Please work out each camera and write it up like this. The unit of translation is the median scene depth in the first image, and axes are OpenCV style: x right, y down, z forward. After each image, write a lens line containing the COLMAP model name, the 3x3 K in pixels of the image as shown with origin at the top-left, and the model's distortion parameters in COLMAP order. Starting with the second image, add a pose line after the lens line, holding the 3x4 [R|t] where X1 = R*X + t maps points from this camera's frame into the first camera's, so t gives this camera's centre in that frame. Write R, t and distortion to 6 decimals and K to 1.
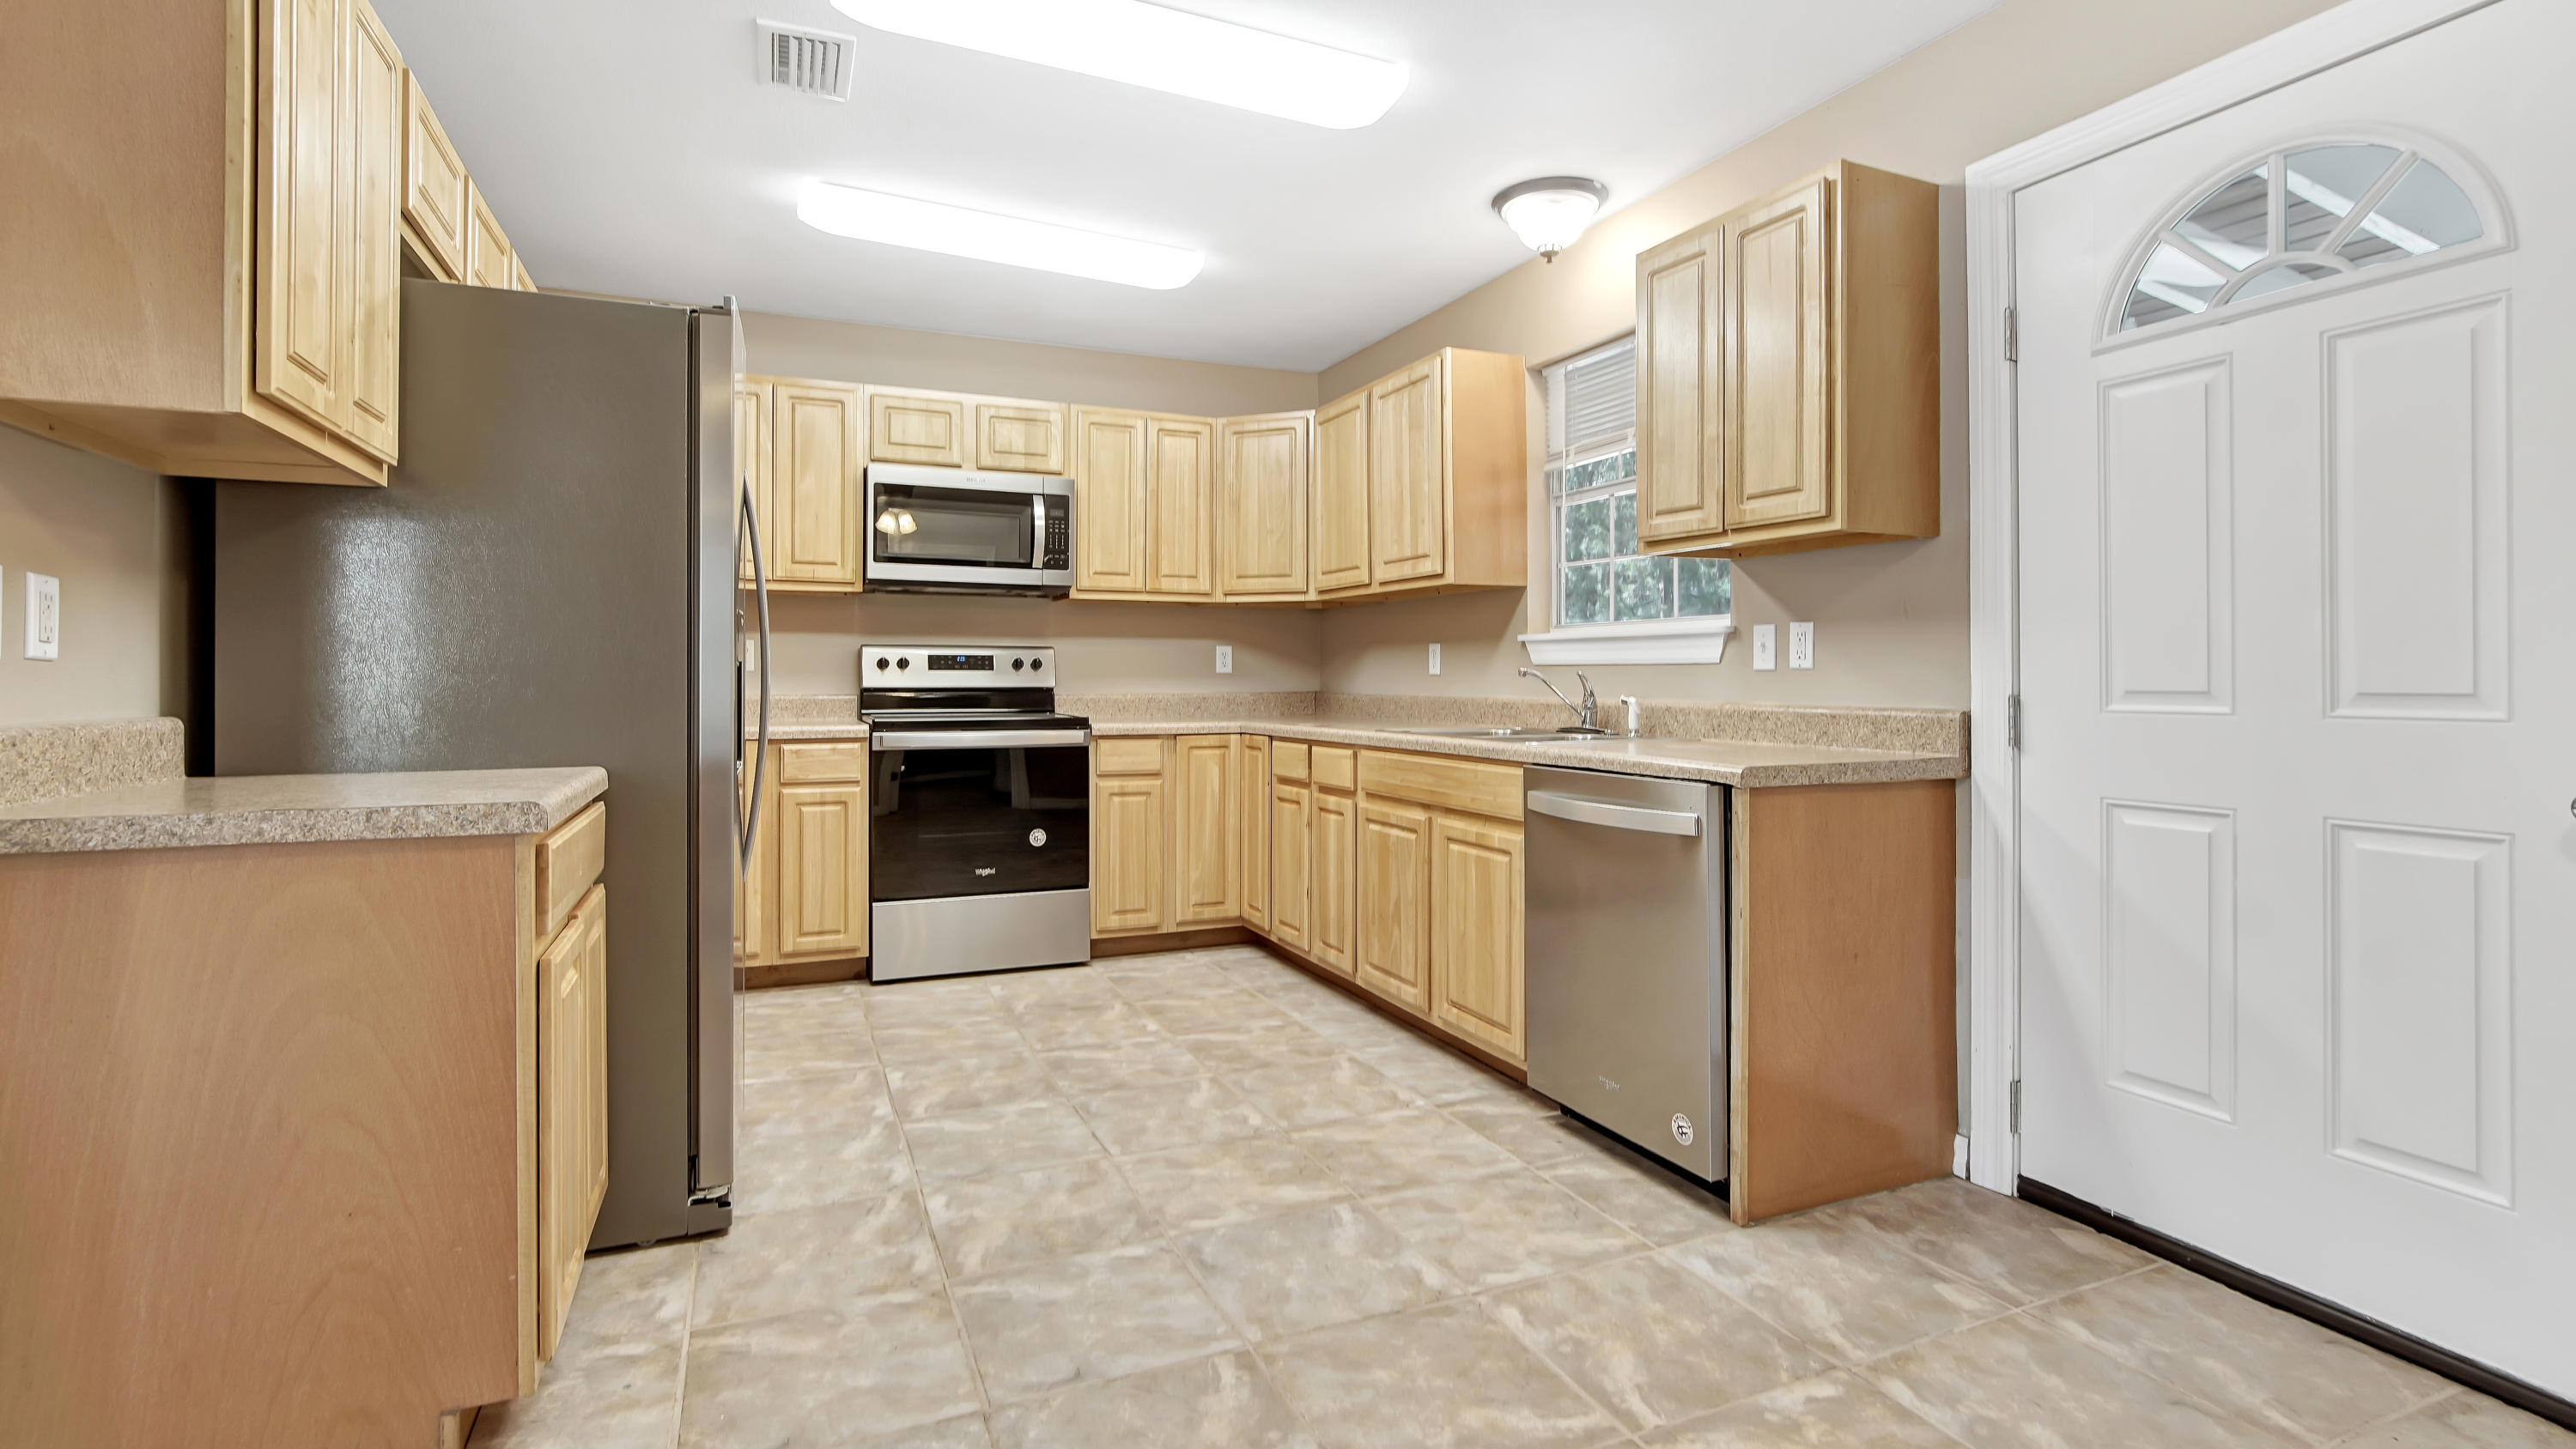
lens RADIAL K [[1221.9, 0, 1248.7], [0, 1221.9, 669.1], [0, 0, 1]] dist [-0.013214, 0.001139]
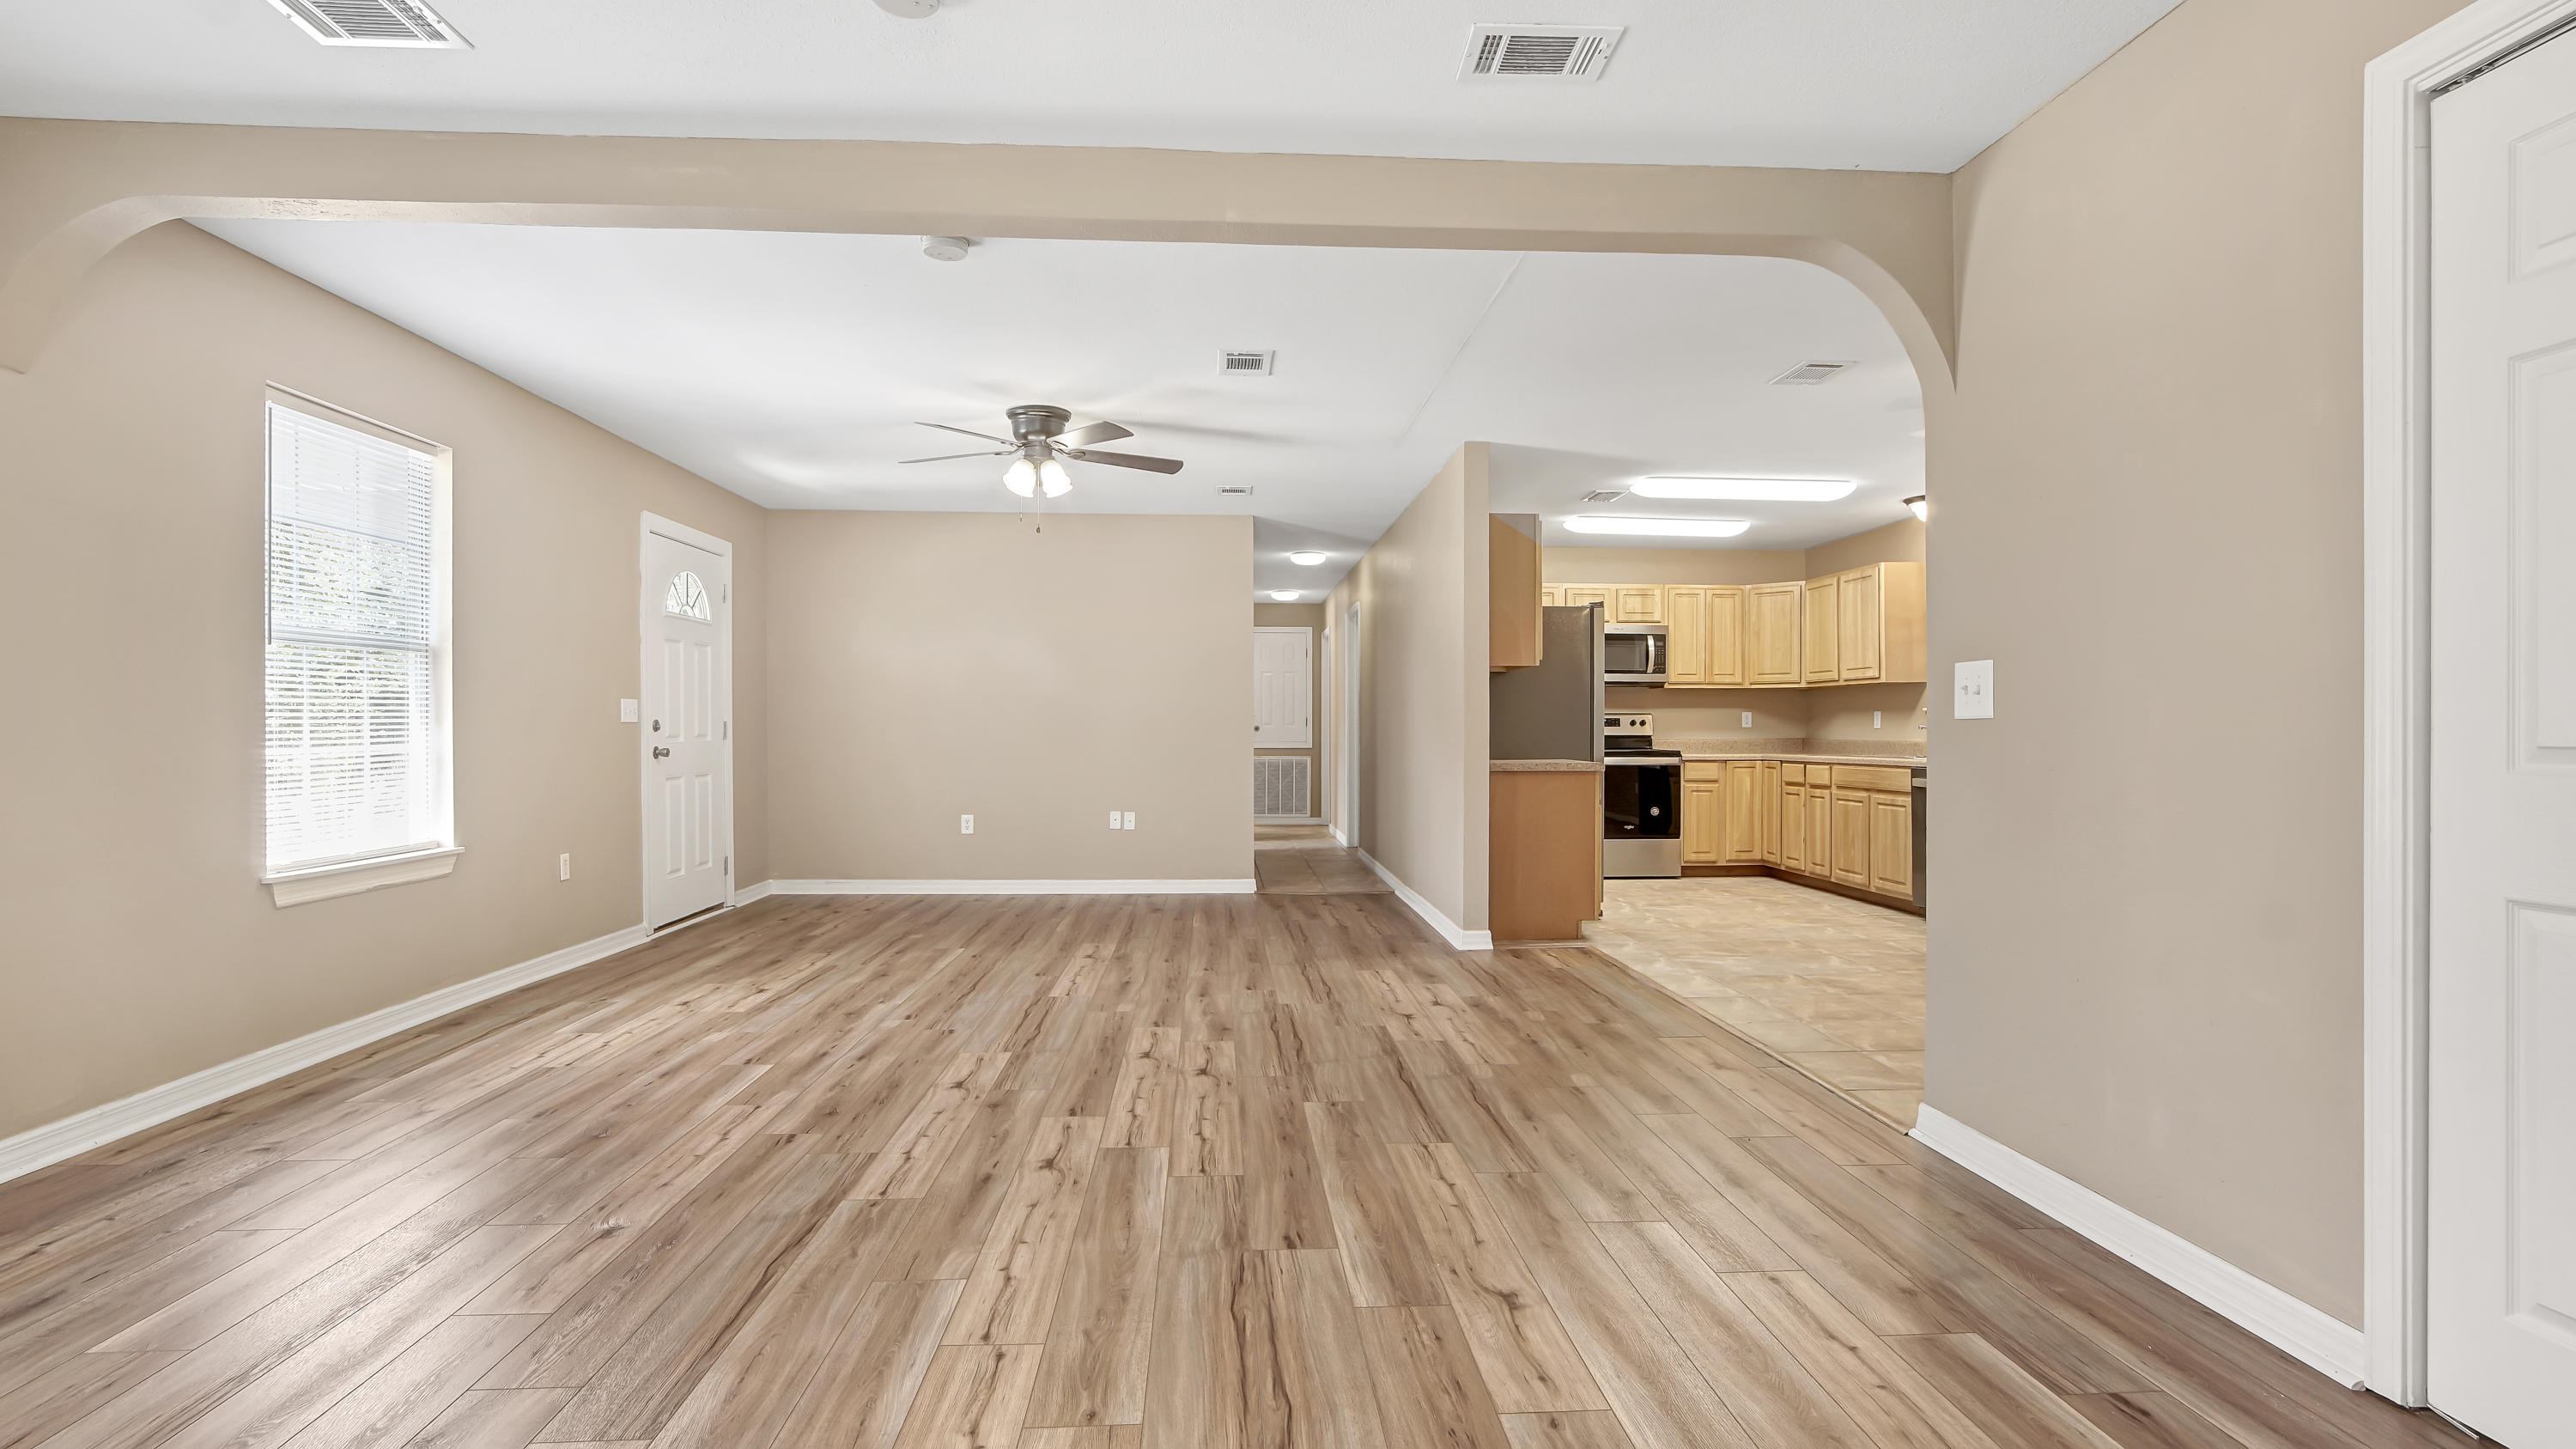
lens RADIAL K [[1222.3, 0, 1281.0], [0, 1222.3, 738.8], [0, 0, 1]] dist [-0.013214, 0.001139]
pose [[0.947296, 0.001581, -0.320357, -0.121342], [0.002737, 0.999911, 0.013028, -0.006796], [0.320349, -0.013218, 0.947207, -1.134690]]
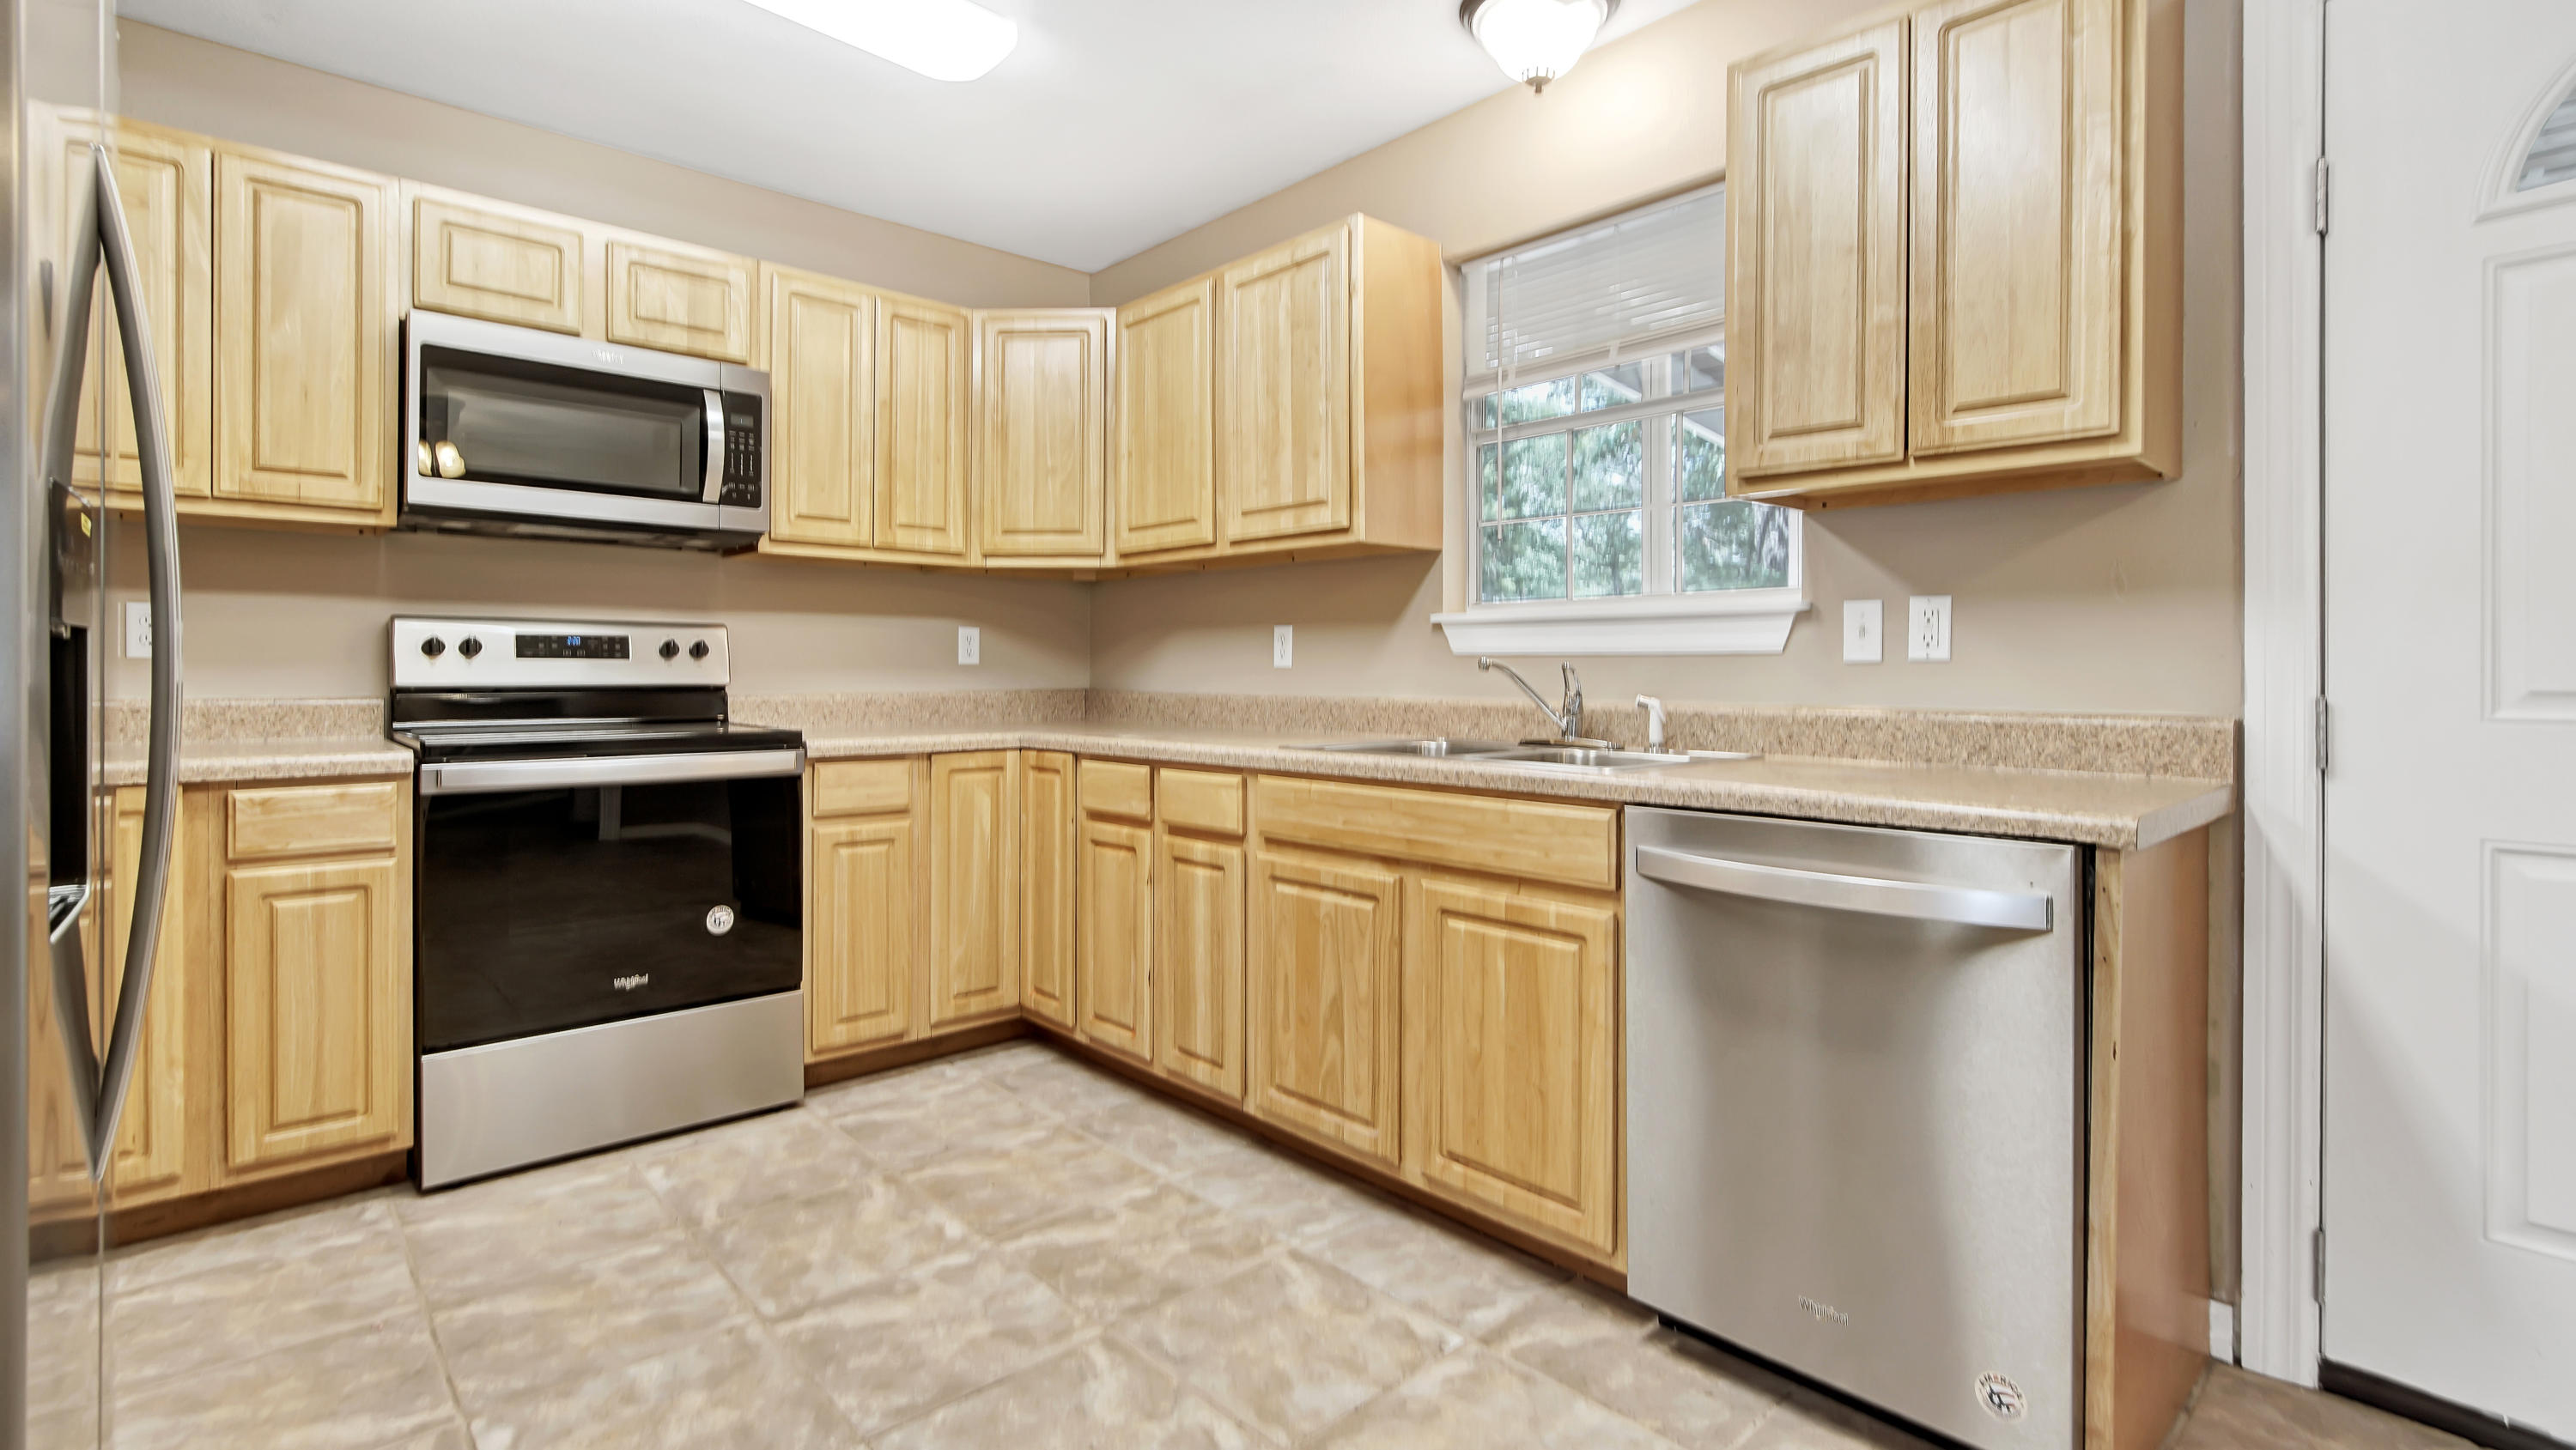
lens RADIAL K [[1222.0, 0, 1286.3], [0, 1222.0, 671.6], [0, 0, 1]] dist [-0.013214, 0.001139]
pose [[0.941694, 0.001687, 0.336465, -0.115786], [-0.004192, 0.999969, 0.006719, 0.002344], [-0.336444, -0.007738, 0.941672, 0.320497]]
